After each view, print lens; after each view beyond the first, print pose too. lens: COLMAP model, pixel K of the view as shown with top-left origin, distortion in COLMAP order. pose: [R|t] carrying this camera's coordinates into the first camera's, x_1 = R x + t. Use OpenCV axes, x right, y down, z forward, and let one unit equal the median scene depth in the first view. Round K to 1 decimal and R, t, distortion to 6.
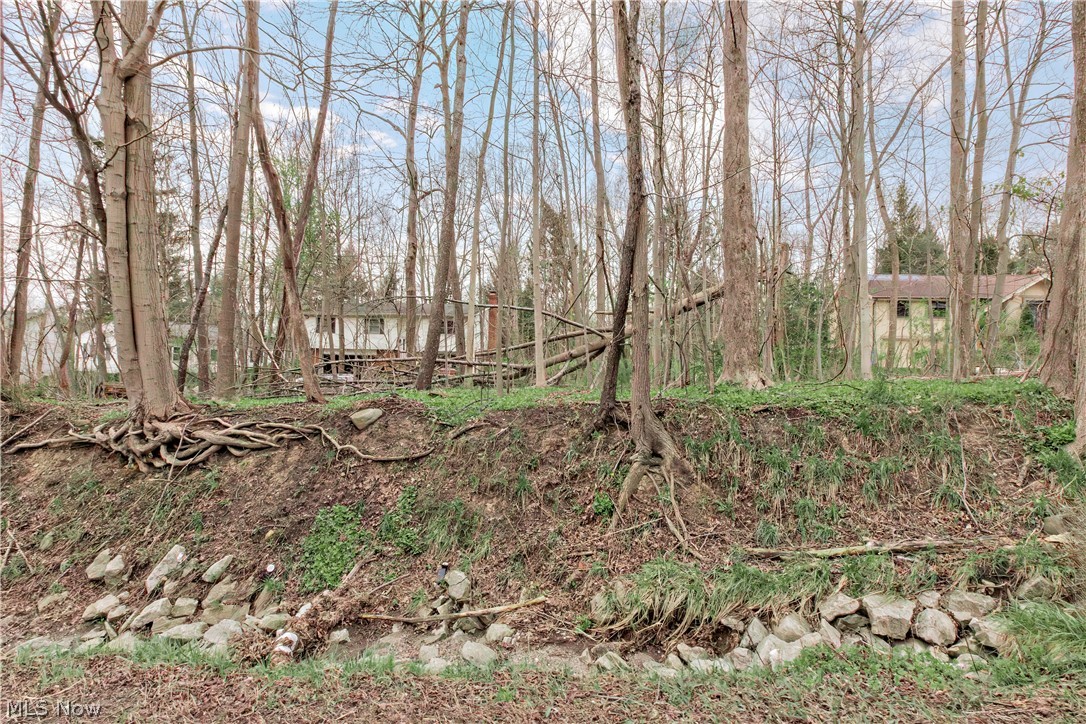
lens RADIAL K [[518.2, 0, 542.3], [0, 518.2, 358.5], [0, 0, 1]] dist [0.004502, -0.000987]
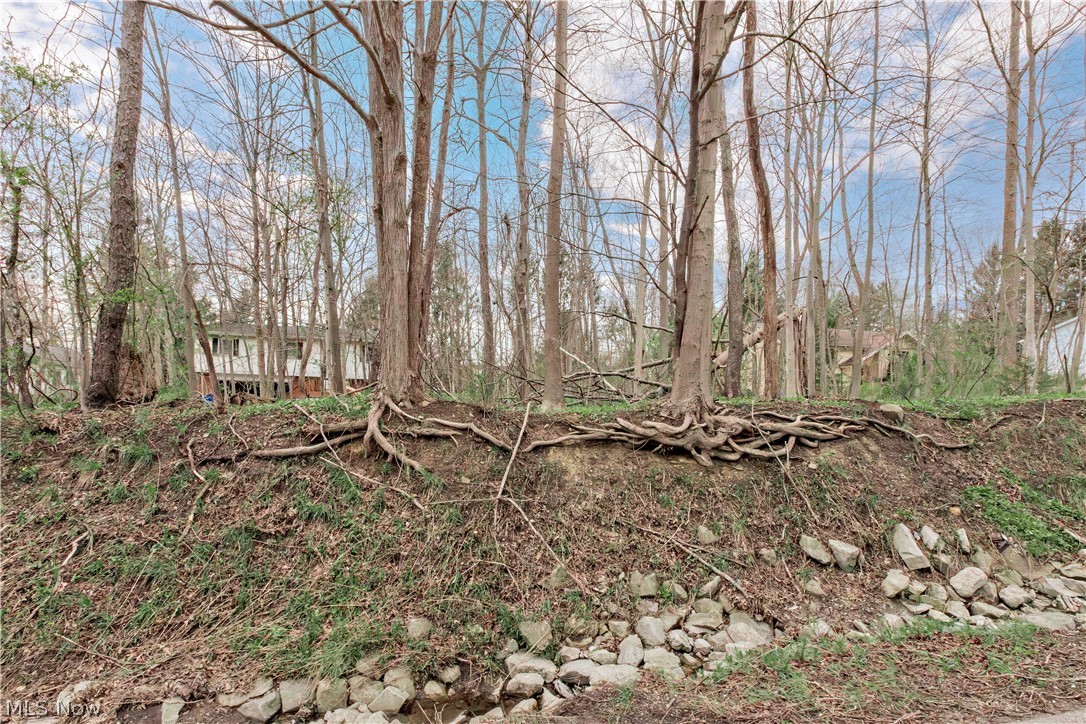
lens RADIAL K [[518.2, 0, 537.5], [0, 518.2, 366.3], [0, 0, 1]] dist [0.004502, -0.000987]
pose [[0.986137, 0.012322, 0.165478, -1.289818], [-0.005947, 0.999223, -0.038964, 0.071905], [-0.165829, 0.037439, 0.985443, 0.074600]]
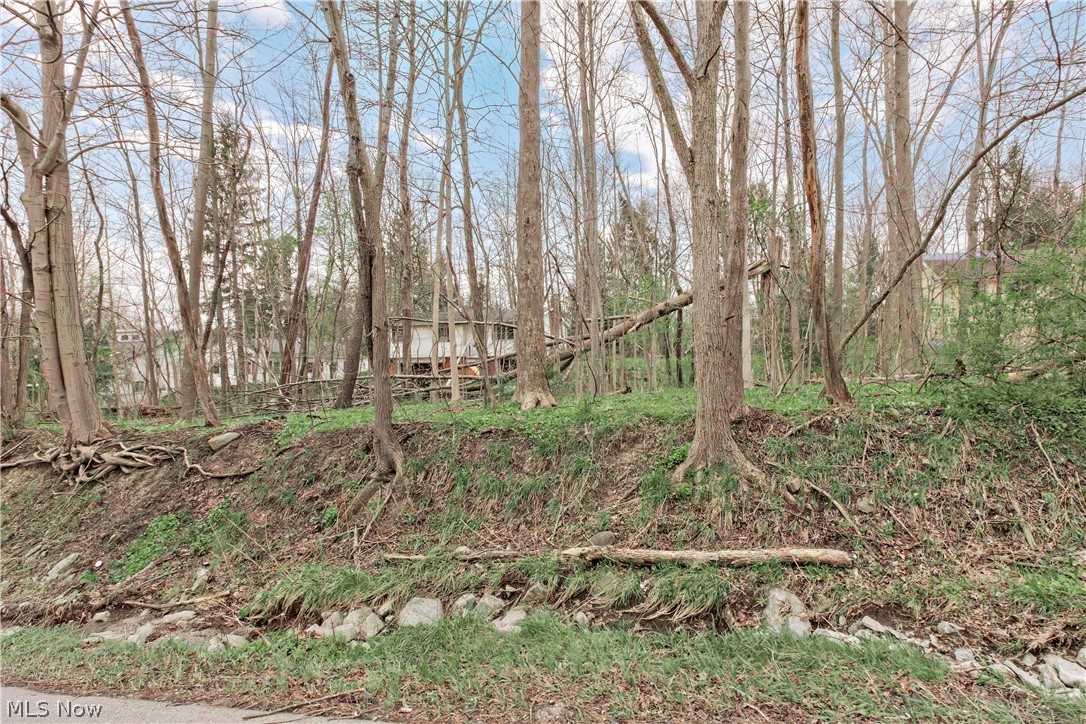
lens RADIAL K [[518.2, 0, 538.6], [0, 518.2, 363.2], [0, 0, 1]] dist [0.004502, -0.000987]
pose [[0.987192, -0.039565, -0.154556, 0.587049], [0.040713, 0.999162, 0.004266, -0.040640], [0.154258, -0.010504, 0.987975, -0.074634]]
